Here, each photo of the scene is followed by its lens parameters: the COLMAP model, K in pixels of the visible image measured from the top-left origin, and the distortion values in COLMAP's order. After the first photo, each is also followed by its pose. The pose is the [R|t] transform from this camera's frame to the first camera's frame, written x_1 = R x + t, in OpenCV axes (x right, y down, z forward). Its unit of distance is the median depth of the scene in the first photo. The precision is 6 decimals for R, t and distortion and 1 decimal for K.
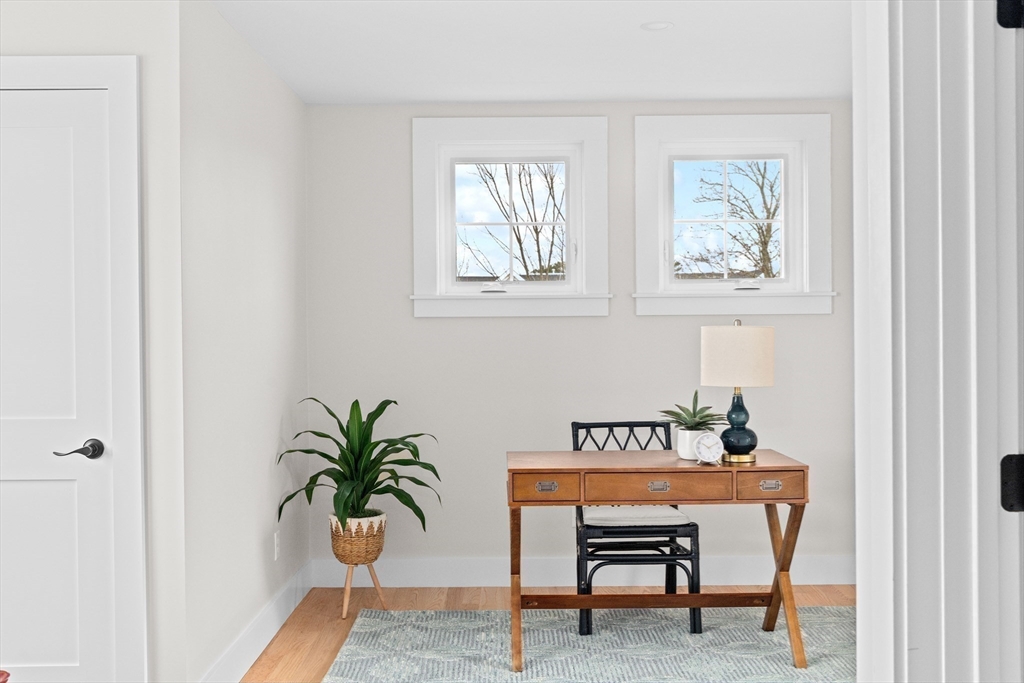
lens RADIAL K [[442.6, 0, 512.0], [0, 442.6, 341.5], [0, 0, 1]] dist [0.001151, 0.000241]
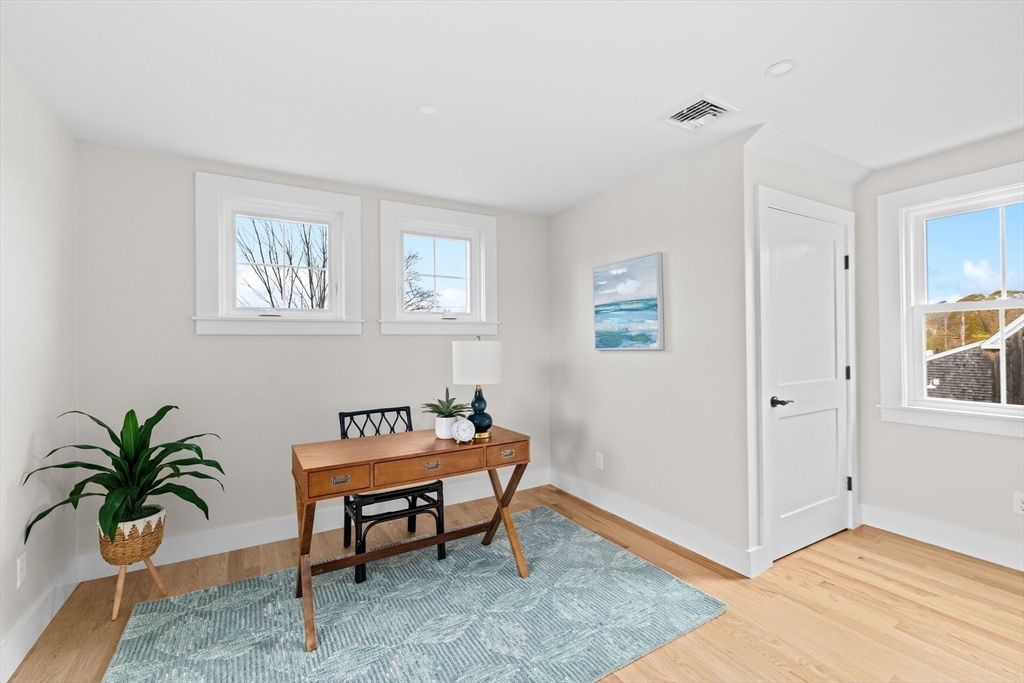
lens RADIAL K [[412.6, 0, 513.4], [0, 412.6, 343.6], [0, 0, 1]] dist [0.001628, 0.000540]
pose [[0.911598, -0.002934, 0.411072, 0.082047], [0.013512, 0.999648, -0.022829, 0.005827], [-0.410860, 0.026366, 0.911317, -0.300264]]
